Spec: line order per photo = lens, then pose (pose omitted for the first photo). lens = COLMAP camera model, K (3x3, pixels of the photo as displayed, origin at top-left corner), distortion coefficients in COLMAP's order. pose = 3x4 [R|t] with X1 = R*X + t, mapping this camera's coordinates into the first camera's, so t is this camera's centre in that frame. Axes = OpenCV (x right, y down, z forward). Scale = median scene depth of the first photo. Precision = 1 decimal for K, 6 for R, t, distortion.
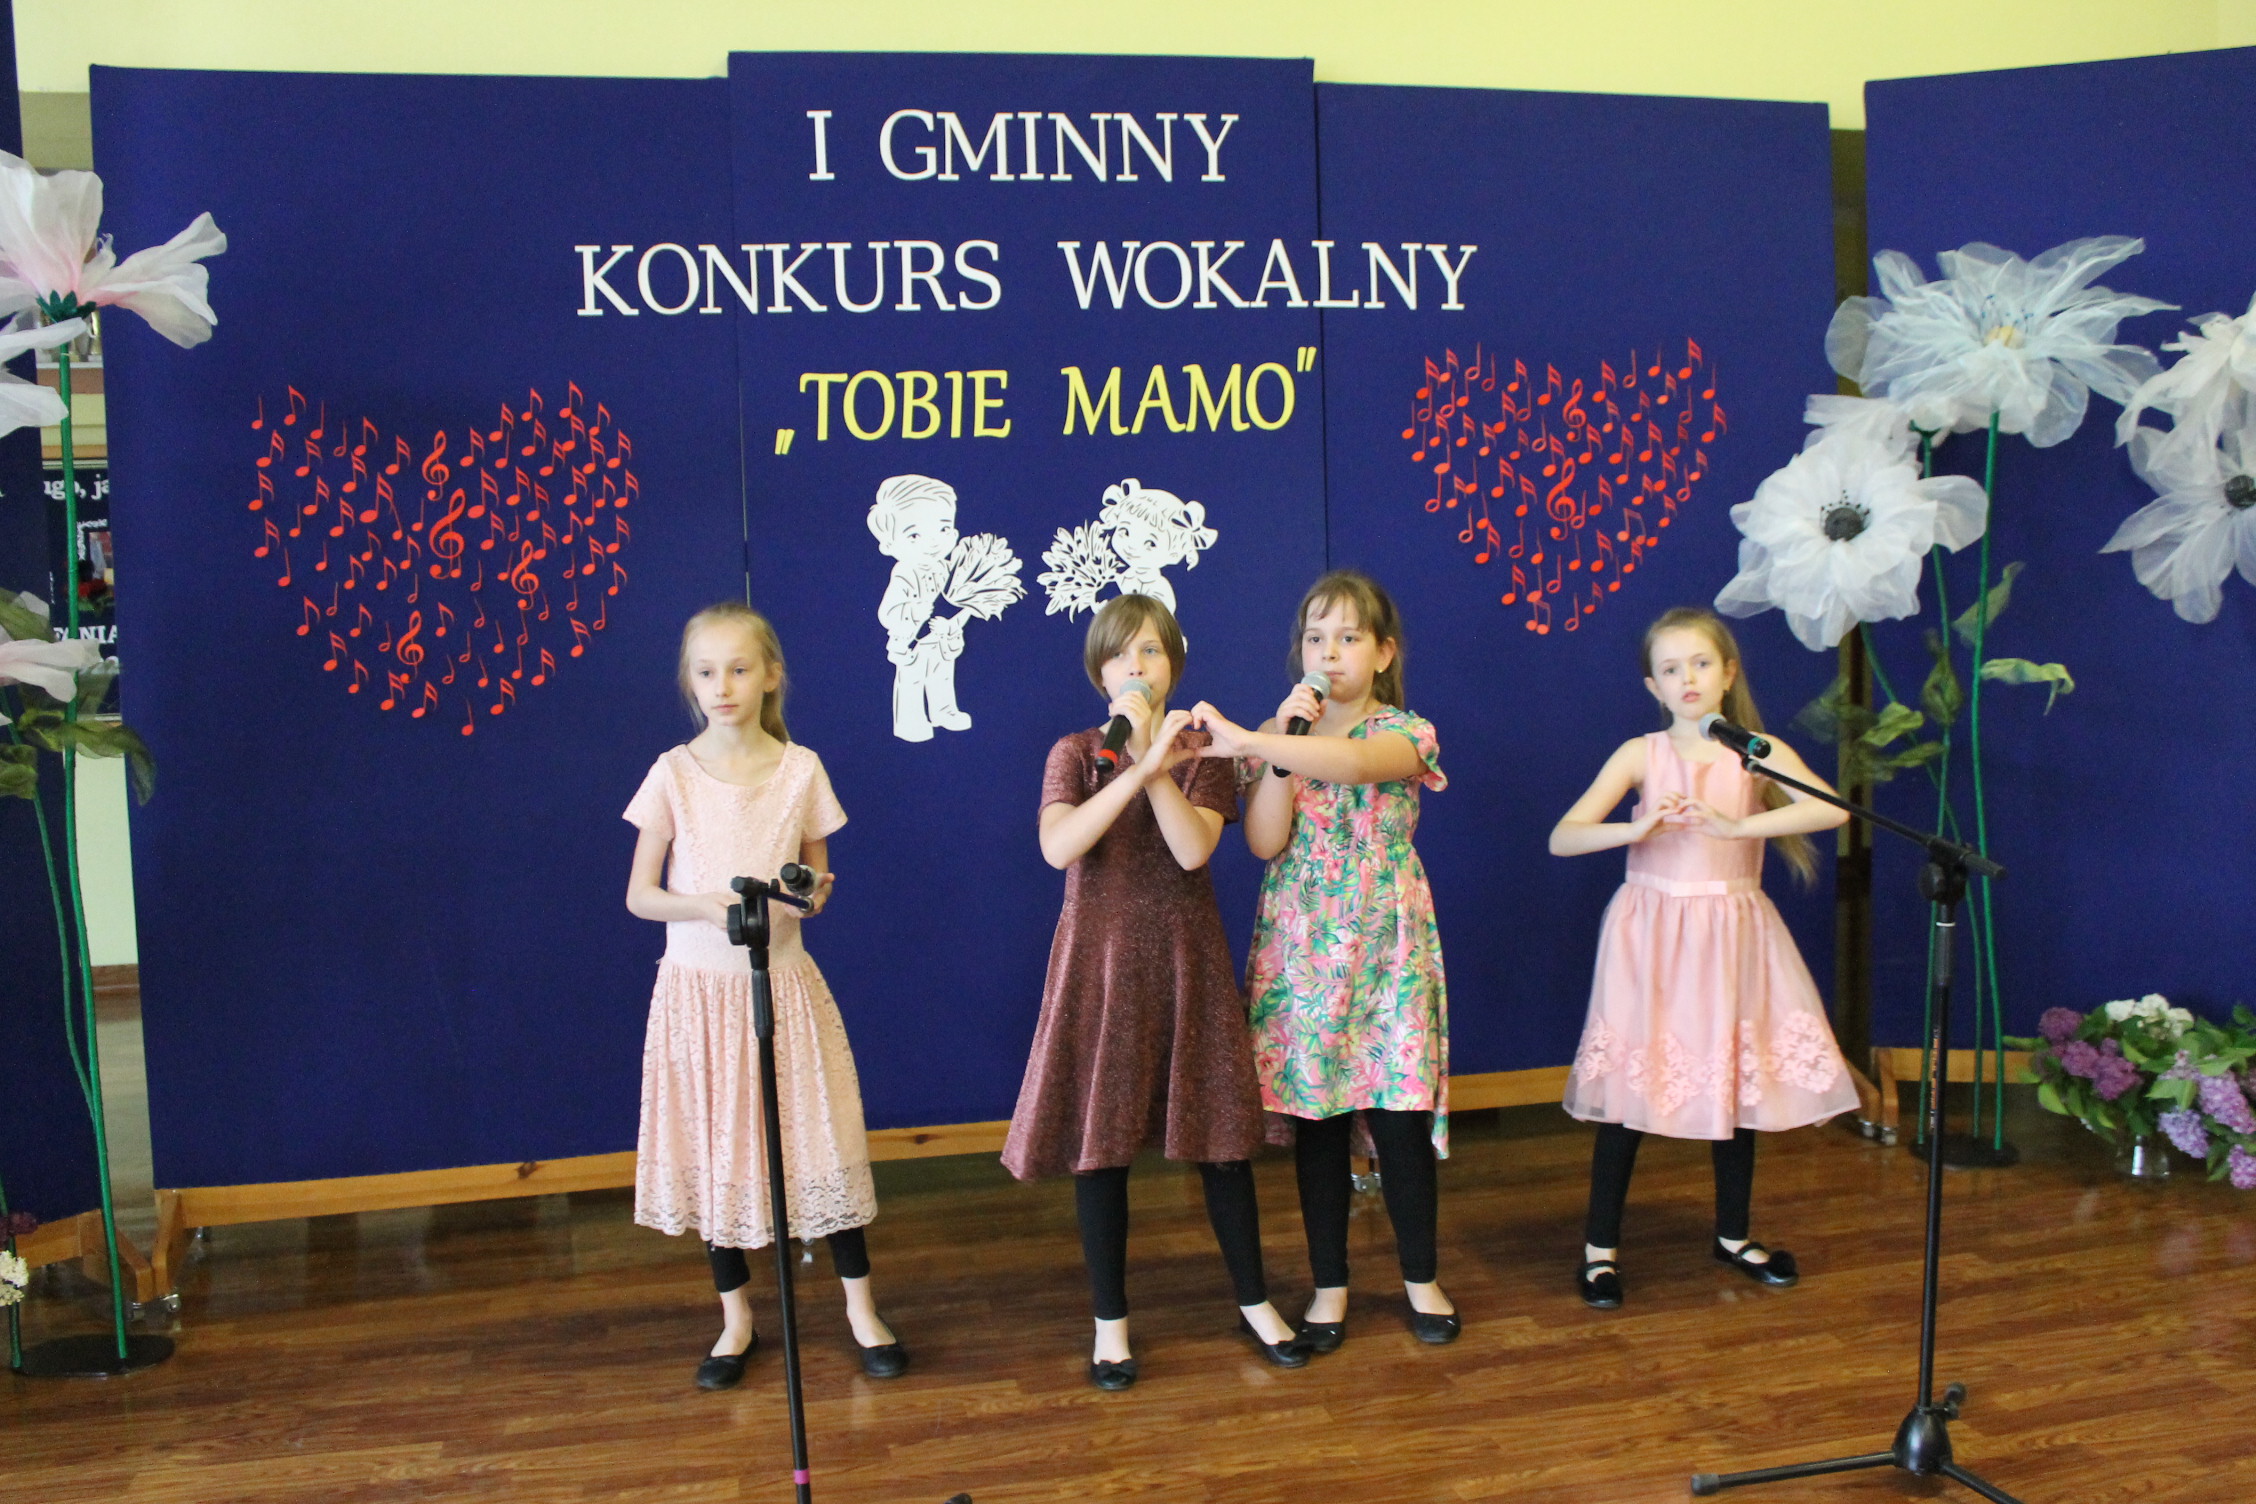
lens RADIAL K [[1864.9, 0, 1110.3], [0, 1864.9, 757.0], [0, 0, 1]] dist [-0.156770, 0.132059]
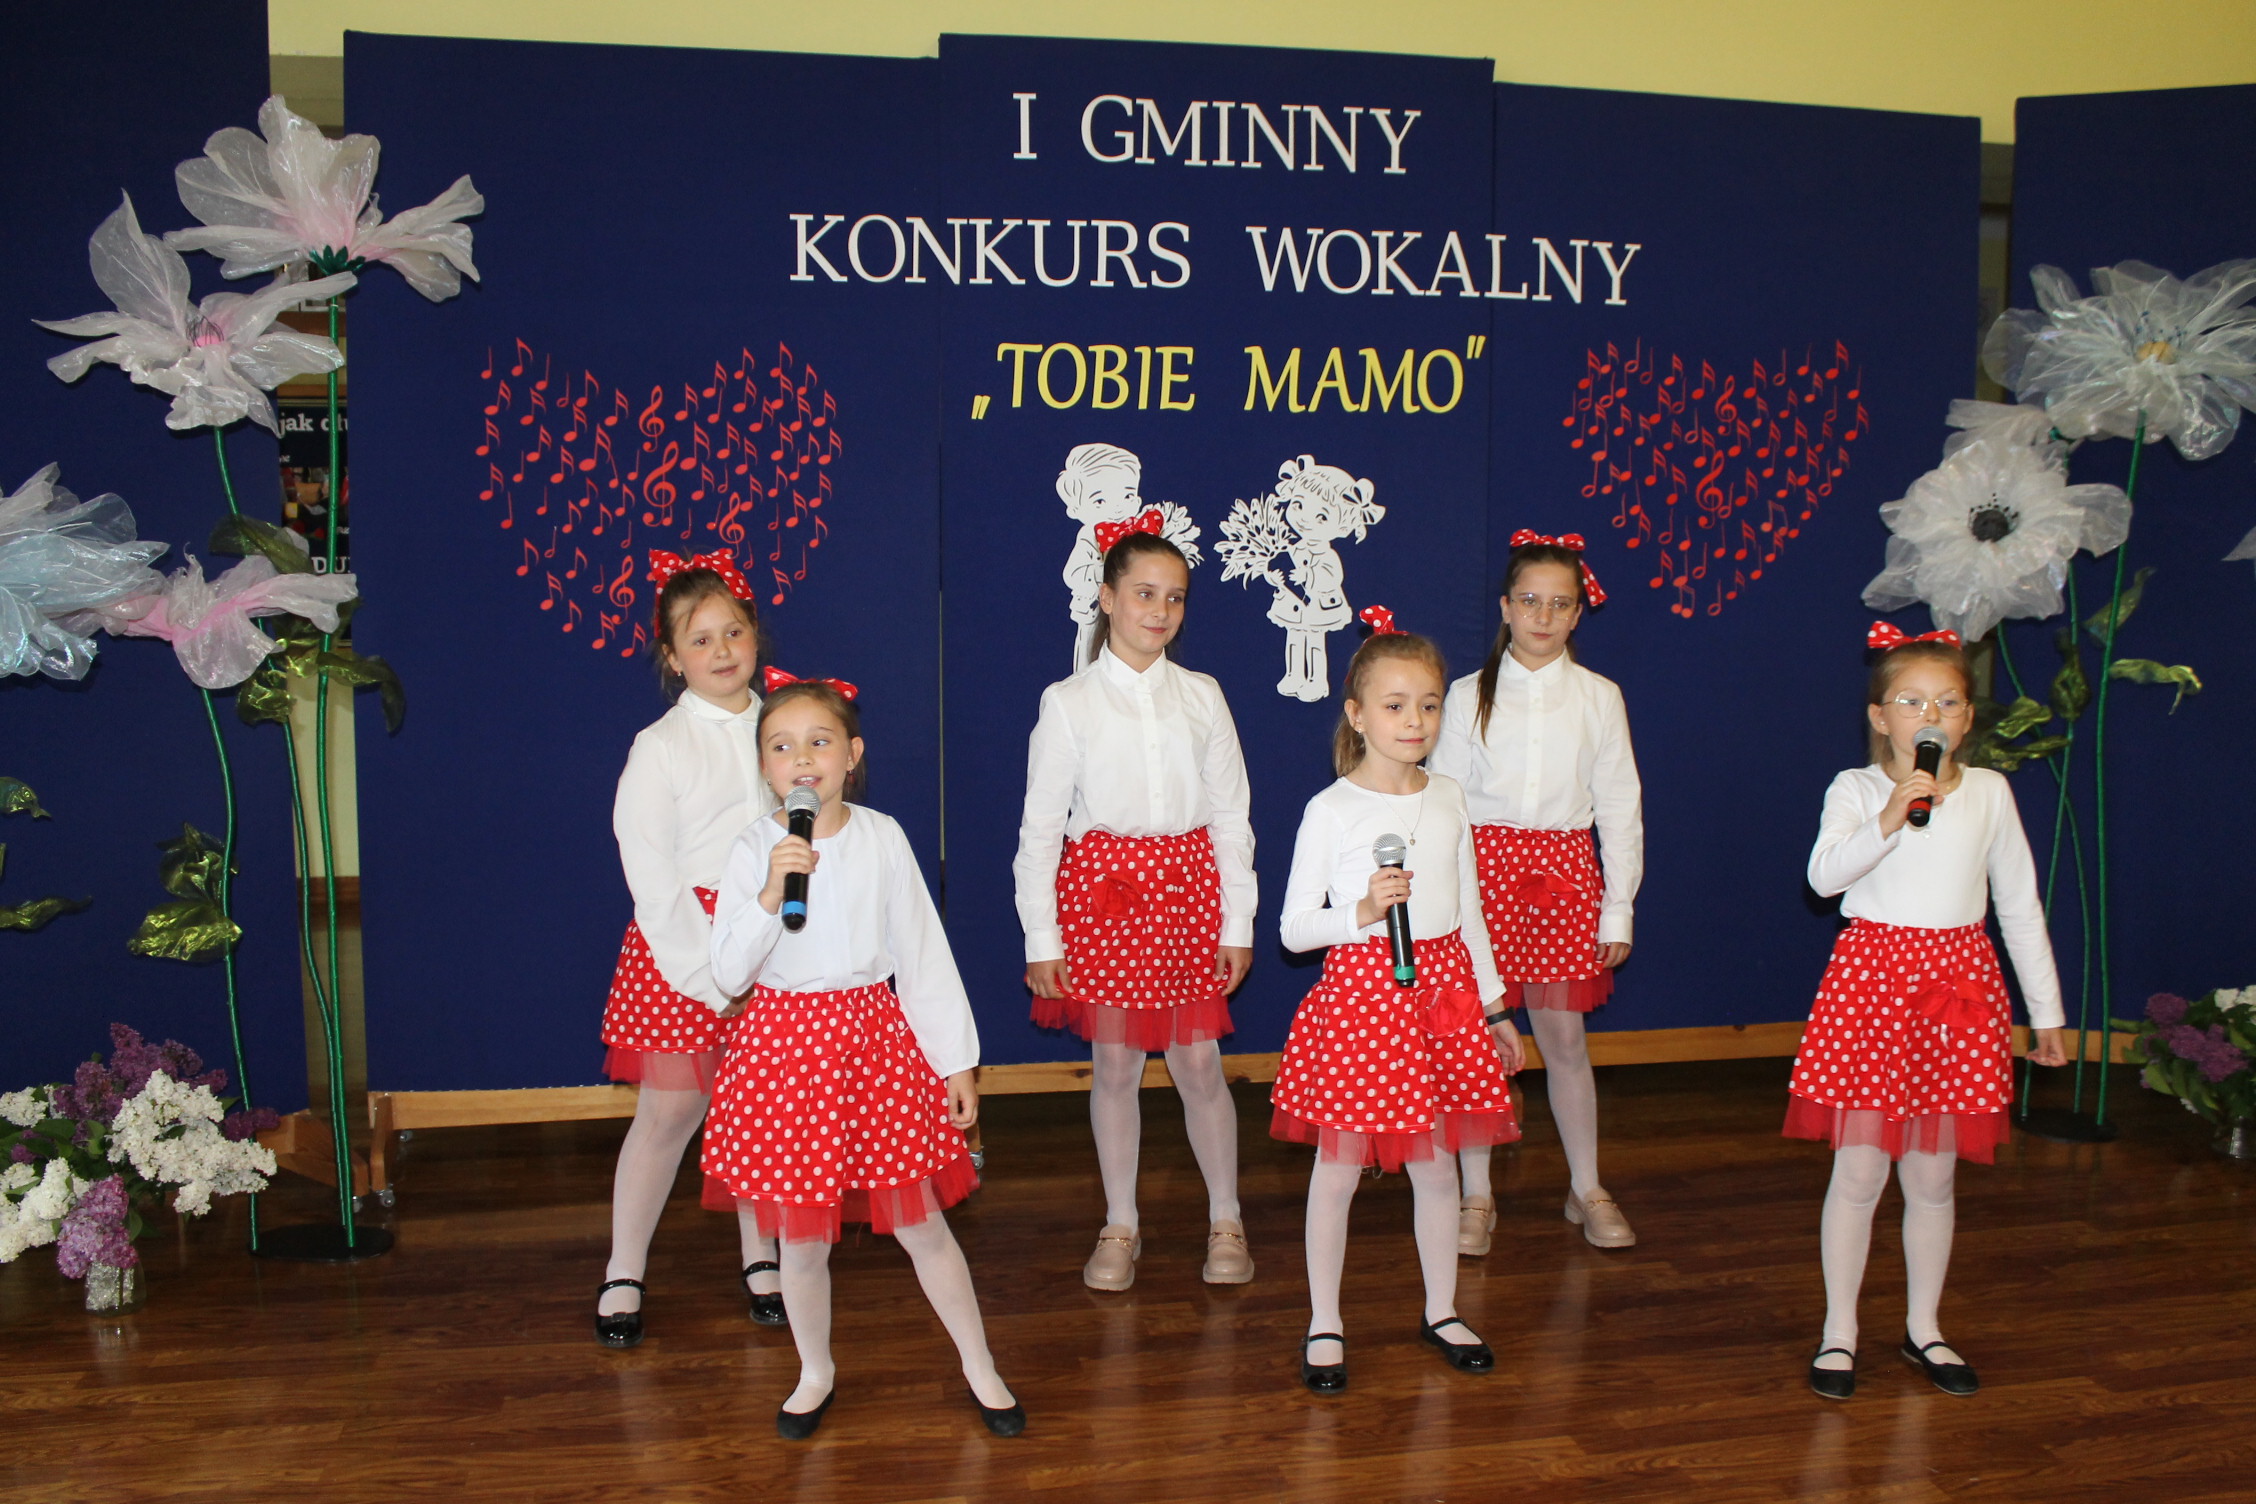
lens RADIAL K [[1801.2, 0, 1128.1], [0, 1801.2, 752.5], [0, 0, 1]] dist [-0.161449, 0.125837]
pose [[0.998903, 0.038567, -0.026551, -0.058633], [-0.037952, 0.999007, 0.023321, -0.001436], [0.027424, -0.022288, 0.999375, -0.019175]]
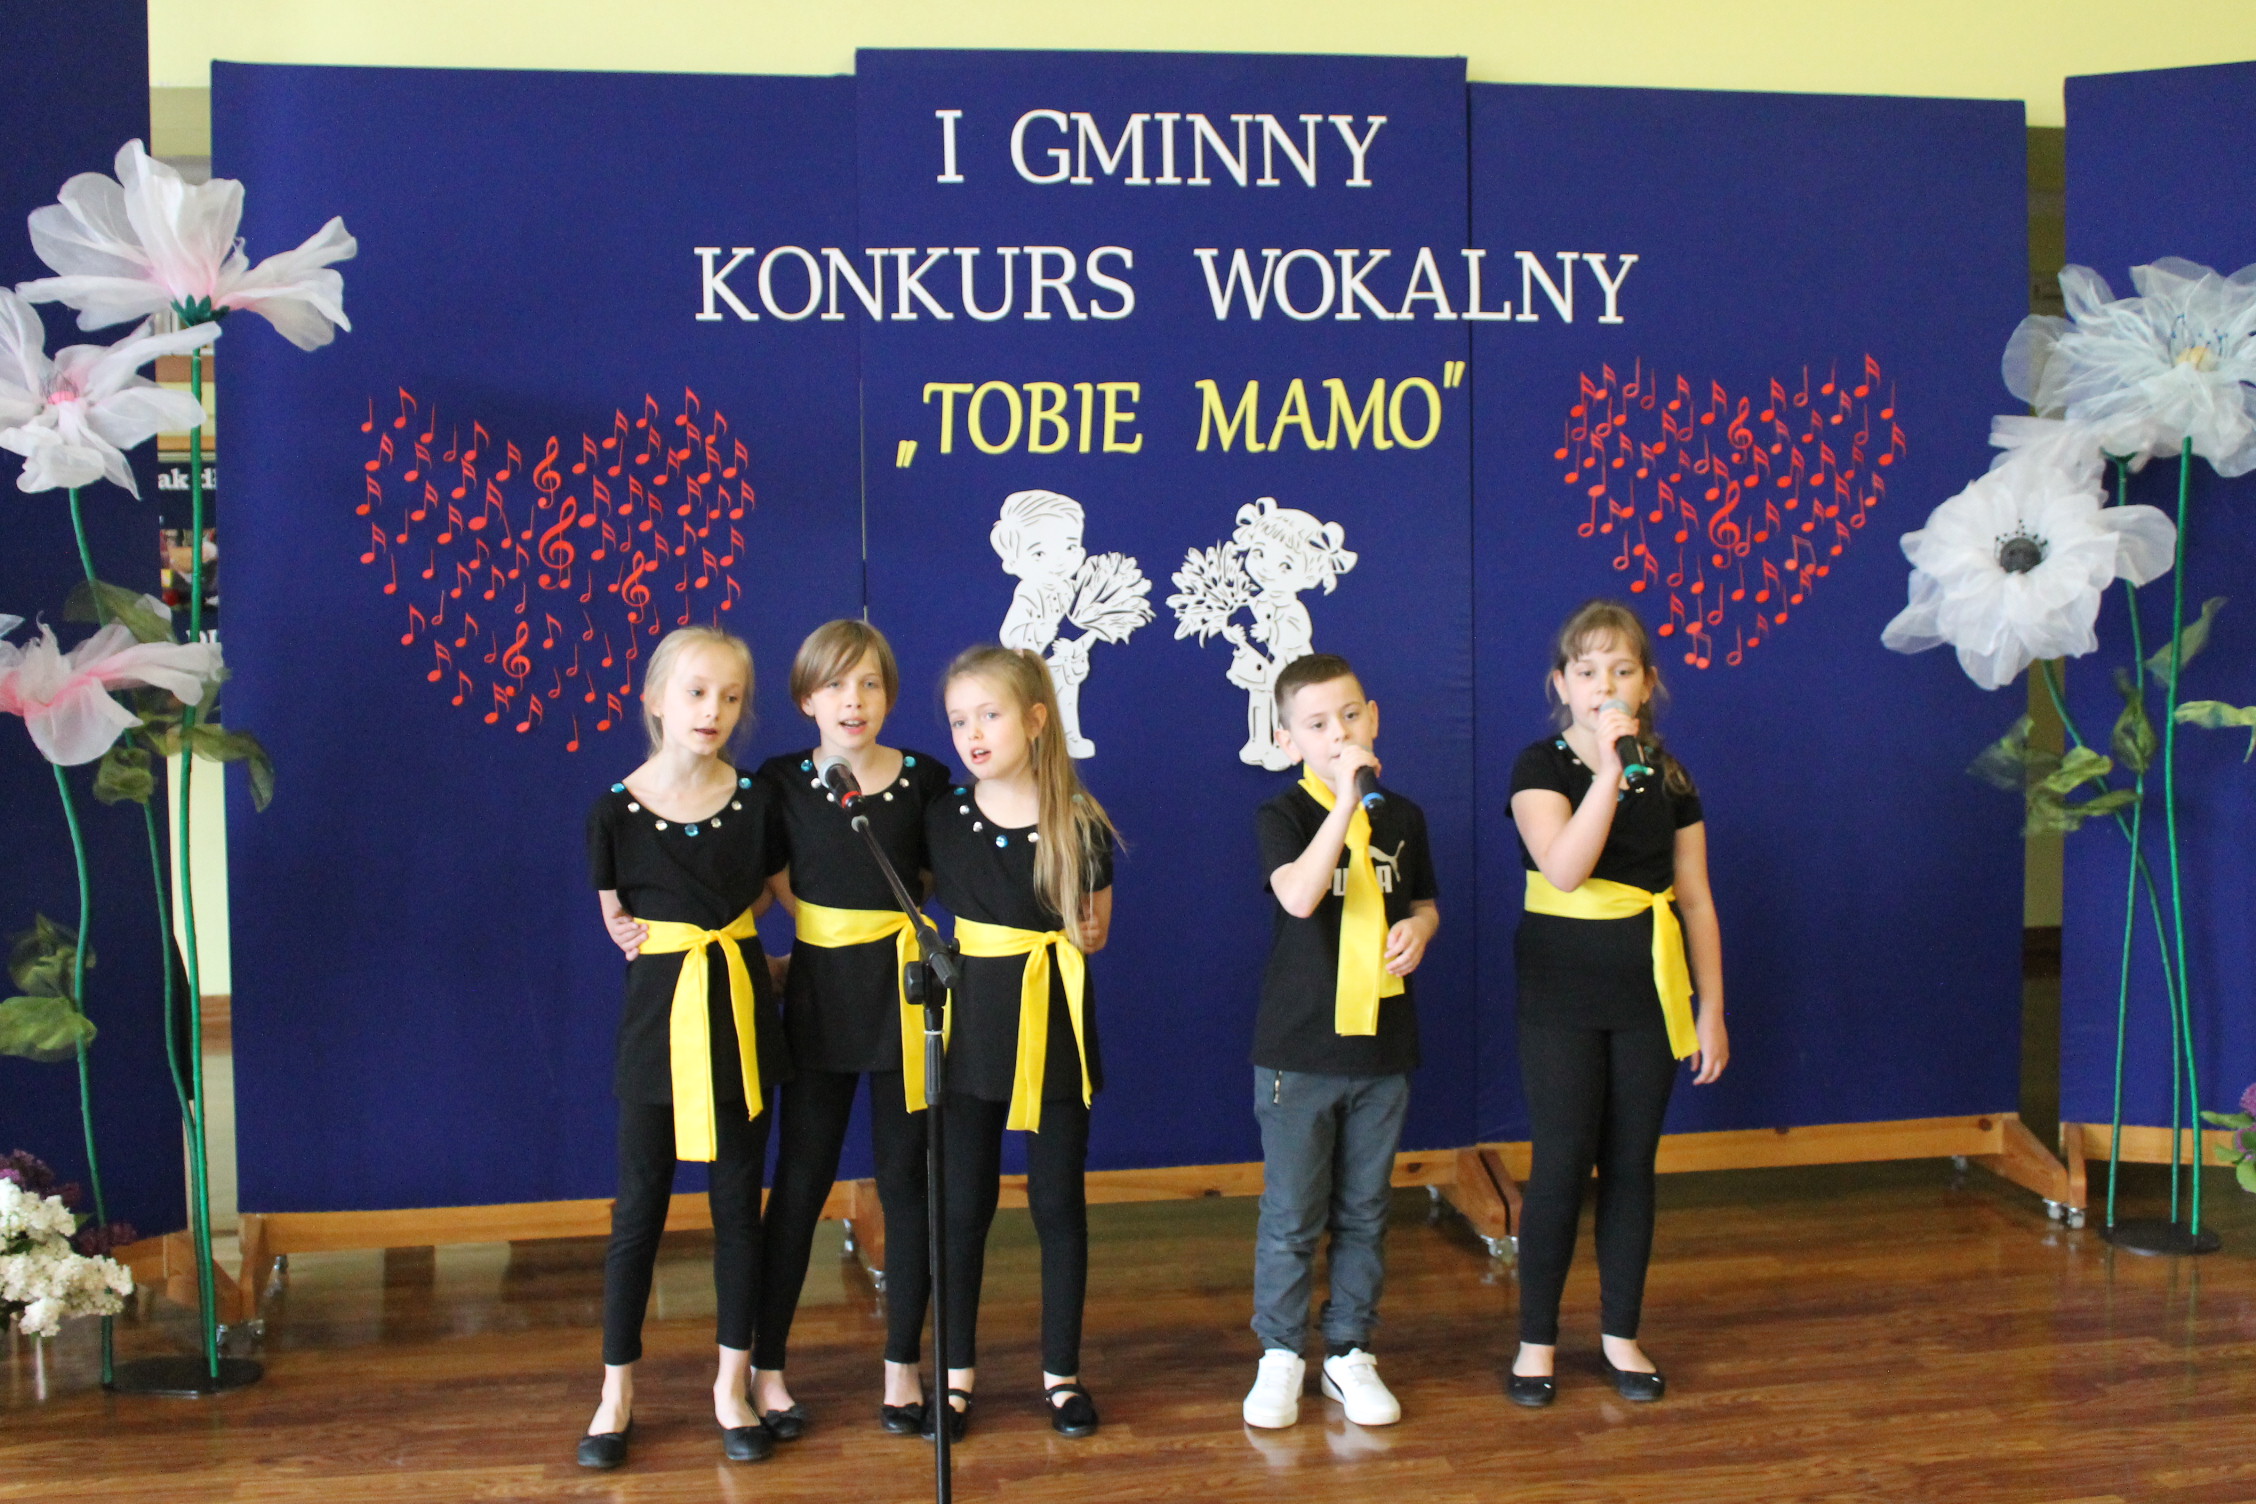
lens RADIAL K [[2164.9, 0, 1119.2], [0, 2164.9, 750.4], [0, 0, 1]] dist [-0.130643, 0.121532]
pose [[0.998291, 0.019607, -0.055051, -0.000919], [-0.021038, 0.999453, -0.025534, 0.010215], [0.054520, 0.026649, 0.998157, -0.111985]]
